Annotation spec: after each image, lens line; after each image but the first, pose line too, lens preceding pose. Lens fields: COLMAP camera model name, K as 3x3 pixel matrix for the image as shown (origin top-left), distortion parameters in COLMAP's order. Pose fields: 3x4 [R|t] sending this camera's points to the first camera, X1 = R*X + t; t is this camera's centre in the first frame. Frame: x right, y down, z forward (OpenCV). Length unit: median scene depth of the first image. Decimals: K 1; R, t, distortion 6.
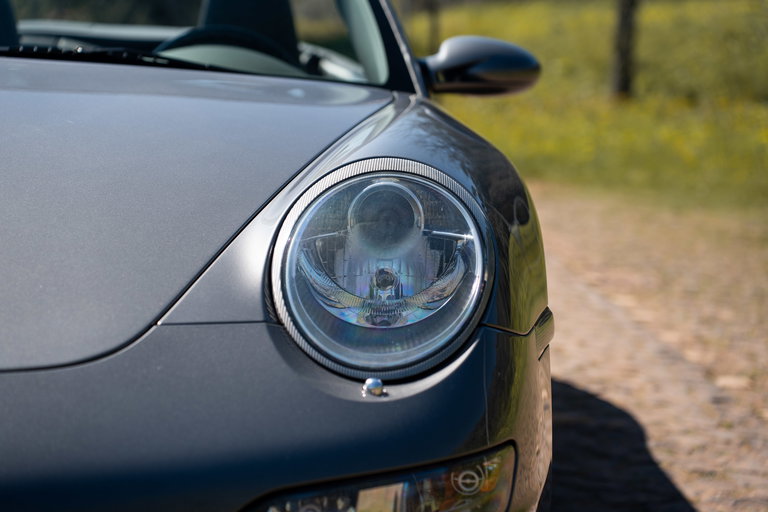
lens RADIAL K [[1635.8, 0, 384.0], [0, 1635.8, 256.0], [0, 0, 1]] dist [0.560803, 0.109777]
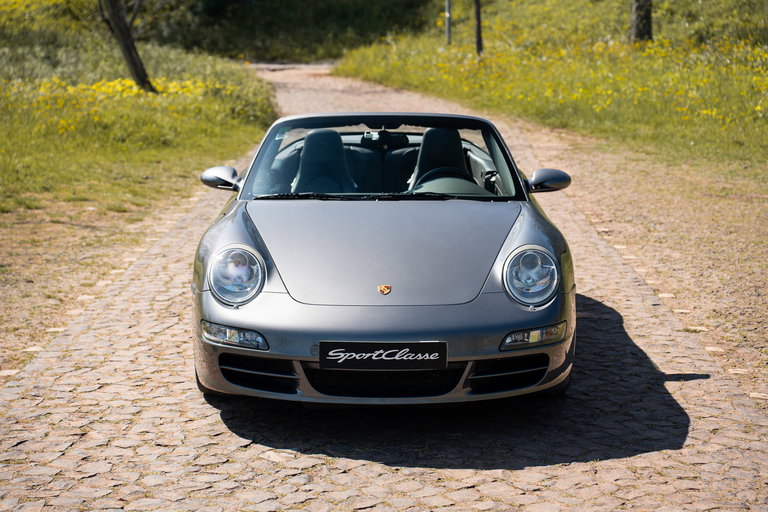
lens RADIAL K [[1635.8, 0, 384.0], [0, 1635.8, 256.0], [0, 0, 1]] dist [0.560803, 0.109777]
pose [[0.999746, -0.014395, -0.017366, -0.118600], [0.015403, 0.998116, 0.059398, -0.117447], [0.016478, -0.059650, 0.998083, -1.219034]]
